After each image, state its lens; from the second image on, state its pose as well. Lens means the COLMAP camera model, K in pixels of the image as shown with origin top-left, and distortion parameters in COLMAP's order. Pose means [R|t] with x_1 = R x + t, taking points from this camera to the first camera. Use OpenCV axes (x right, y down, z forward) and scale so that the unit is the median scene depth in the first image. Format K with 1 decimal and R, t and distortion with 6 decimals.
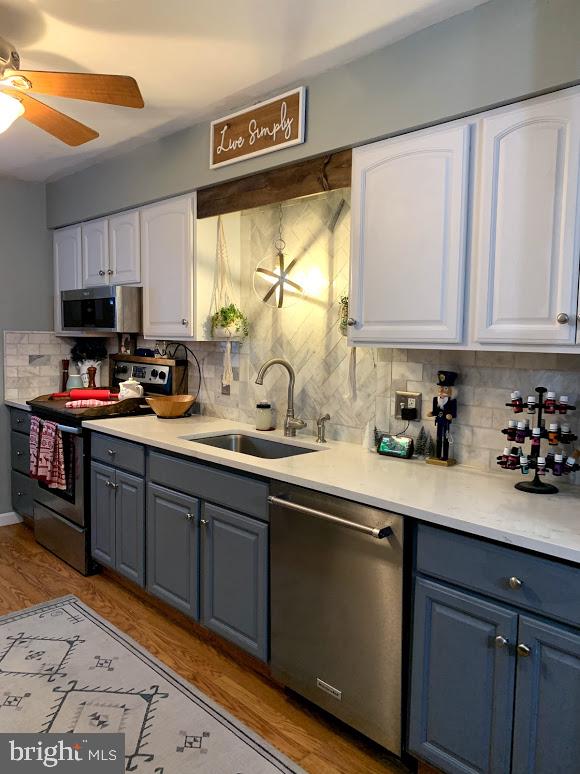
lens RADIAL K [[587.8, 0, 289.9], [0, 587.8, 382.1], [0, 0, 1]] dist [0.055512, -0.068883]
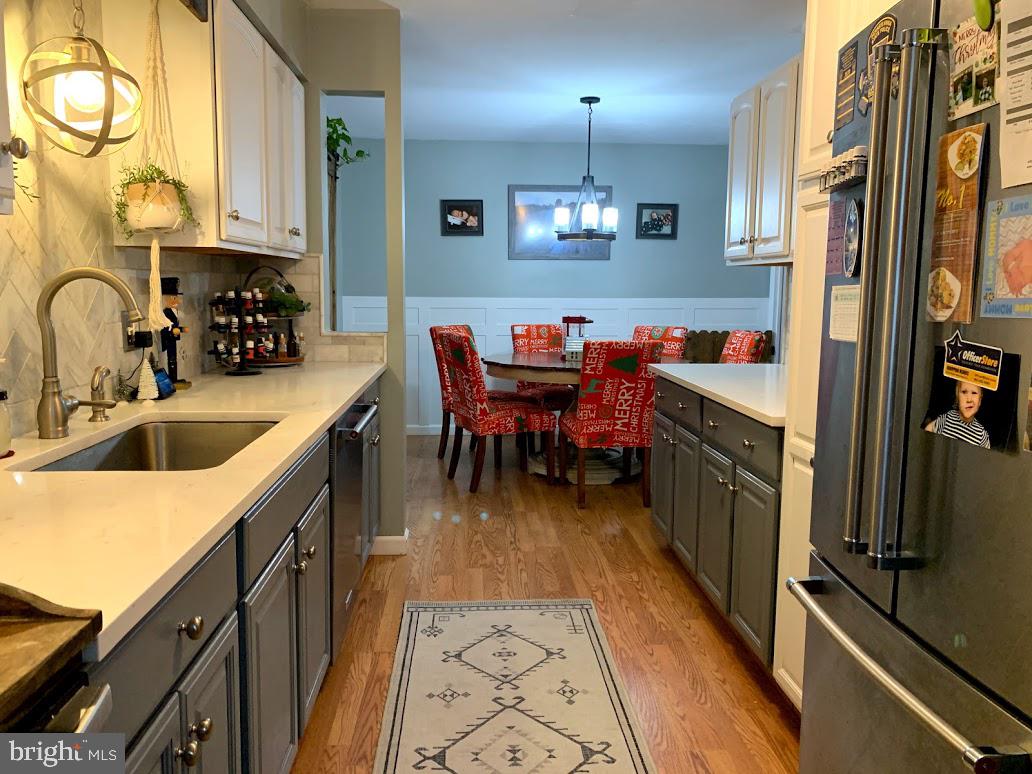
lens RADIAL K [[801.8, 0, 516.0], [0, 801.8, 387.0], [0, 0, 1]] dist [-0.005203, 0.058694]
pose [[-0.759324, -0.106481, 0.641942, -0.649230], [0.028306, 0.980182, 0.196068, -0.058413], [-0.650097, 0.167050, -0.741261, 1.175312]]
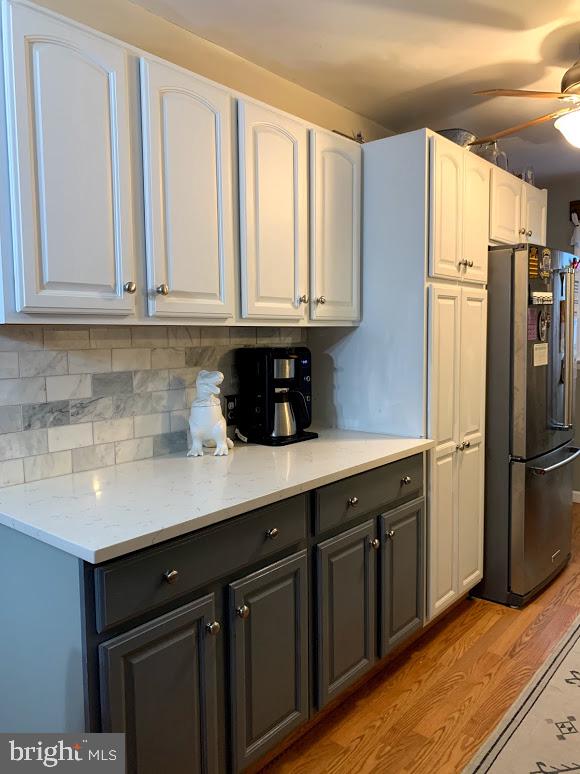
lens RADIAL K [[587.8, 0, 289.9], [0, 587.8, 382.1], [0, 0, 1]] dist [0.055512, -0.068883]
pose [[0.104167, 0.063687, -0.992519, 0.398082], [-0.065054, 0.996247, 0.057099, 0.013952], [0.992430, 0.058619, 0.107919, 0.188807]]
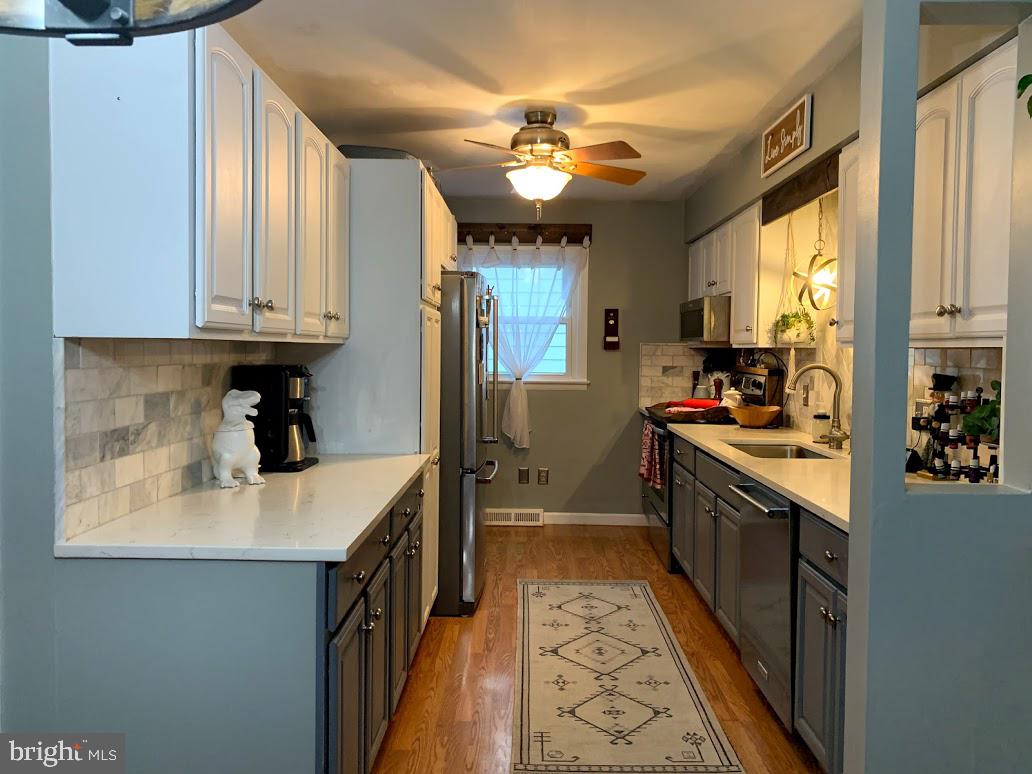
lens RADIAL K [[783.7, 0, 519.1], [0, 783.7, 374.8], [0, 0, 1]] dist [0.055512, -0.068883]
pose [[0.709832, 0.013175, -0.704248, 0.496180], [-0.052668, 0.998019, -0.034414, 0.043267], [0.702400, 0.061519, 0.709119, -0.220971]]
